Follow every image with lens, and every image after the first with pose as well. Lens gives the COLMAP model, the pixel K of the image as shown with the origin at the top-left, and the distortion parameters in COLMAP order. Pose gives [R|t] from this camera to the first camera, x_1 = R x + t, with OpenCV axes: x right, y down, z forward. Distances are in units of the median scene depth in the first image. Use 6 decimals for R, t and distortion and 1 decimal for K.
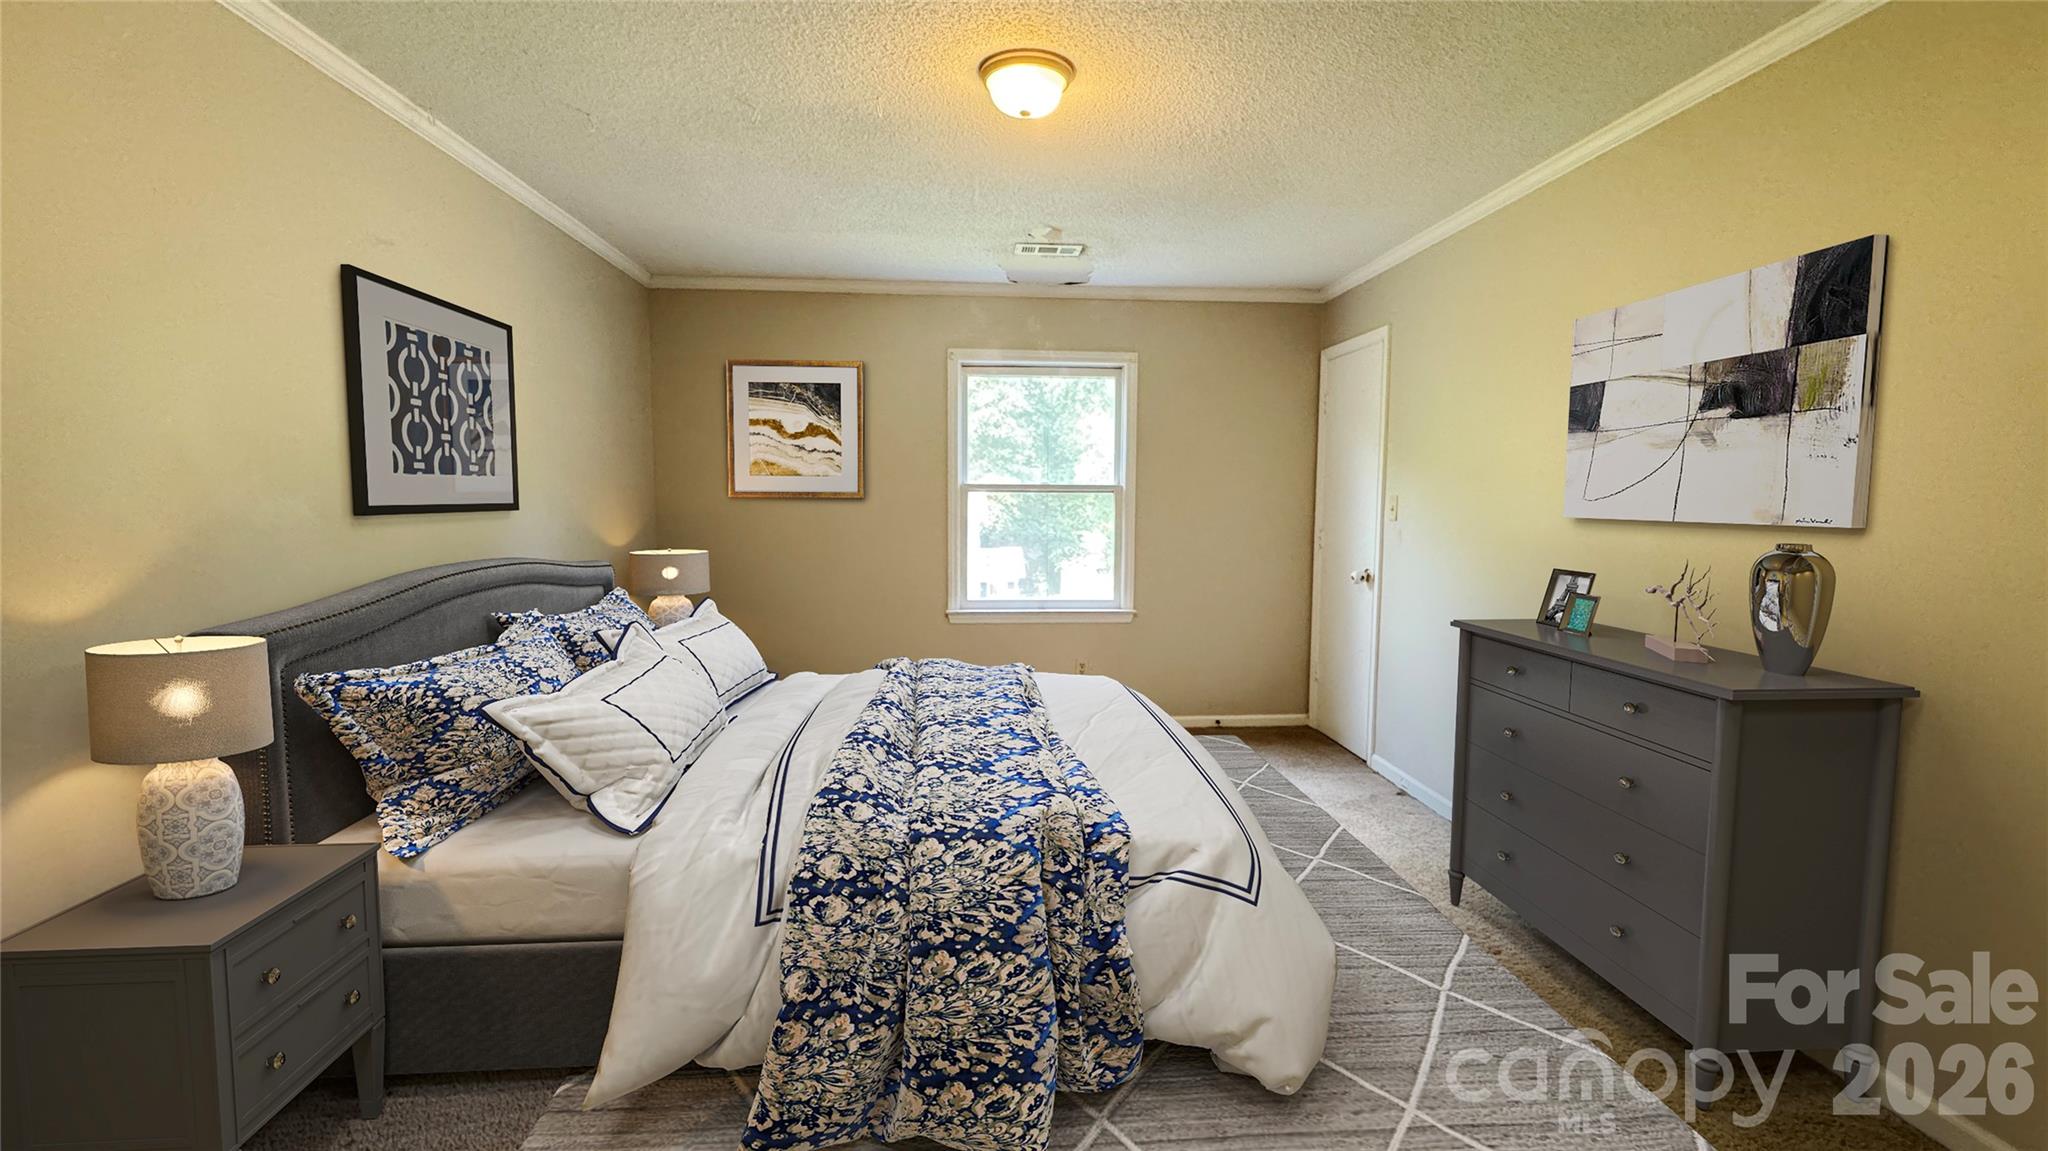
lens RADIAL K [[836.2, 0, 1020.3], [0, 836.2, 567.1], [0, 0, 1]] dist [0.001131, -0.000116]
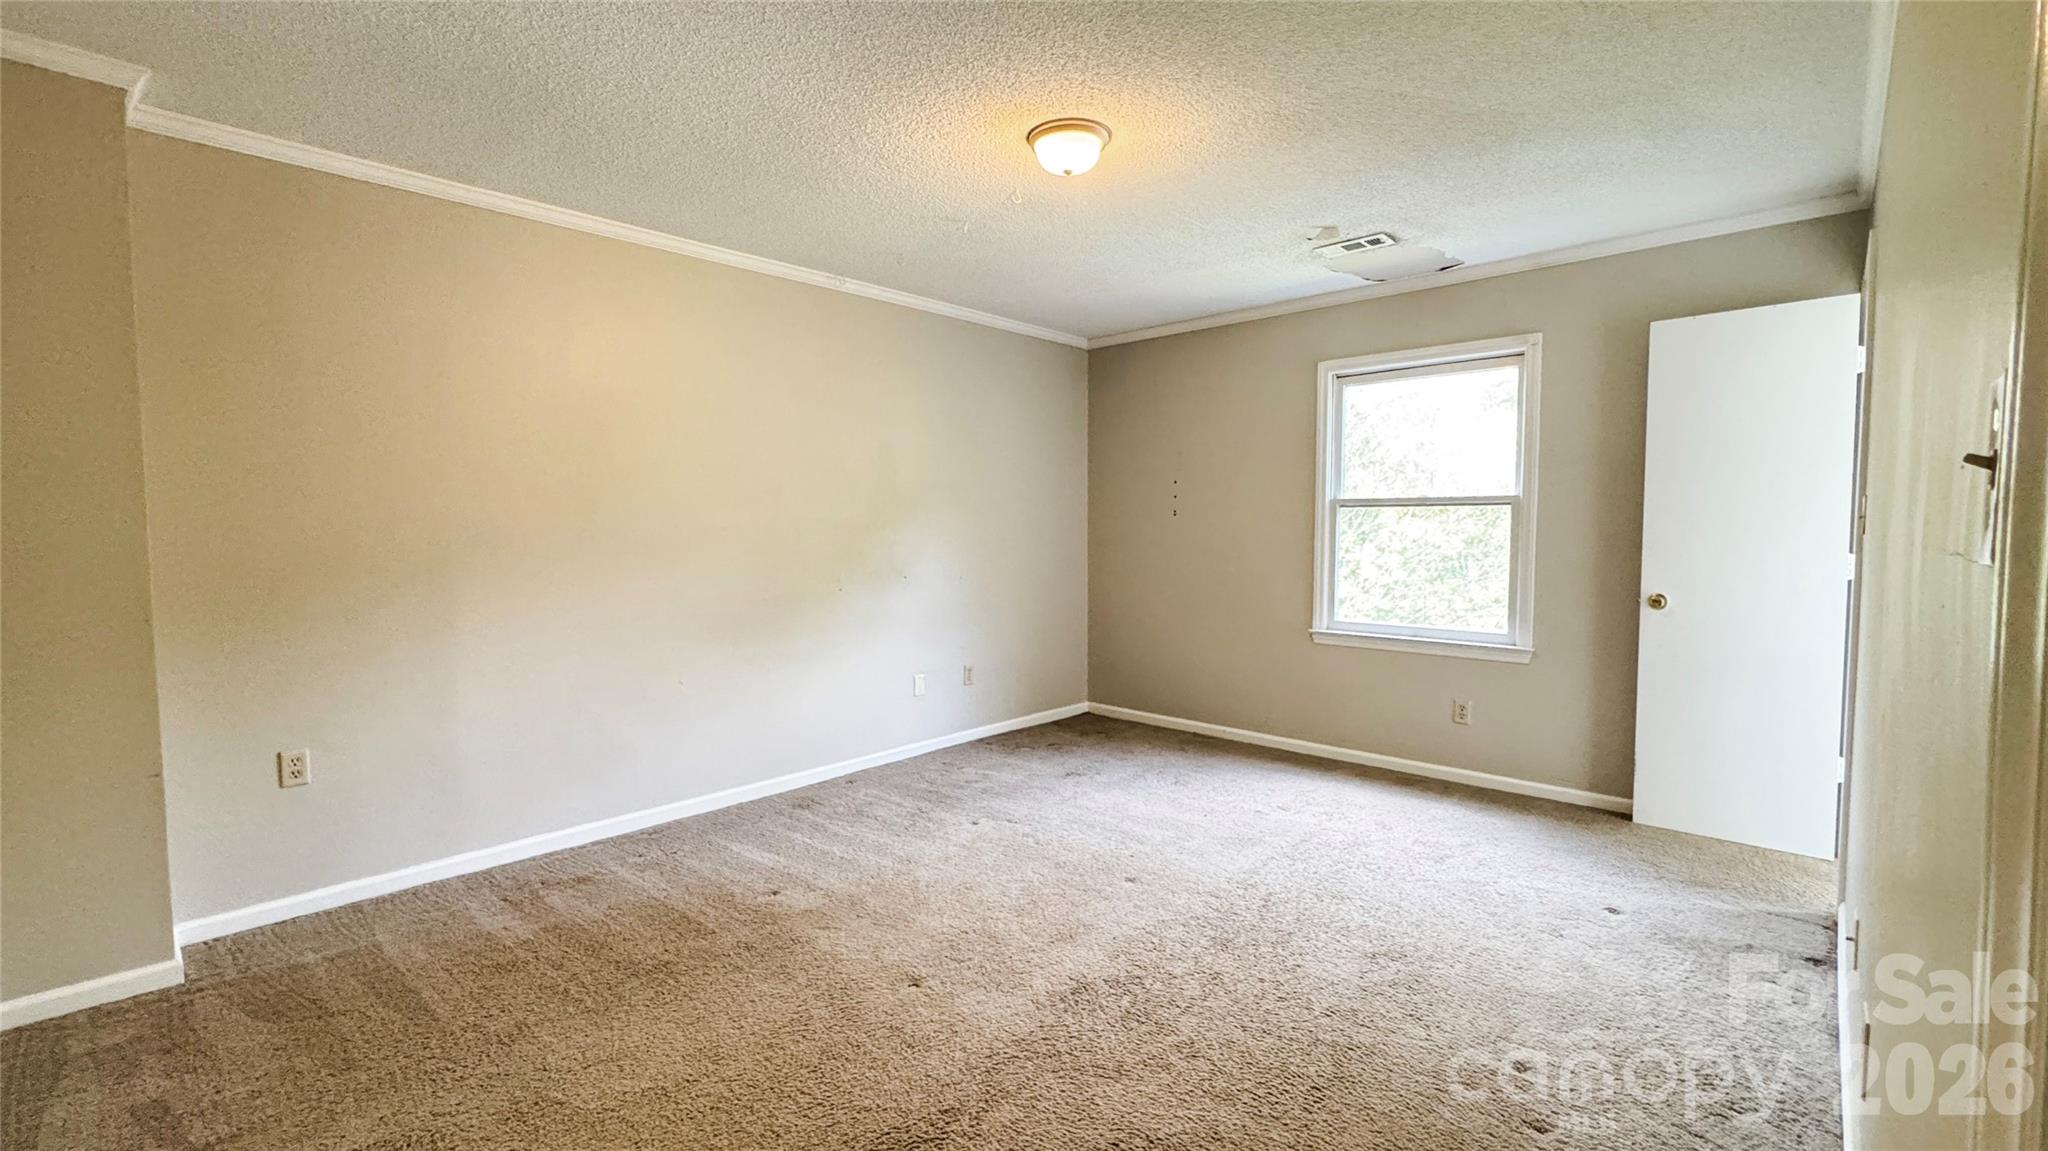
lens RADIAL K [[836.2, 0, 1028.0], [0, 836.2, 572.5], [0, 0, 1]] dist [0.001131, -0.000116]
pose [[0.682854, 0.035407, -0.729696, 0.398753], [-0.058579, 0.998262, -0.006380, 0.011731], [0.728202, 0.047102, 0.683742, 0.088196]]
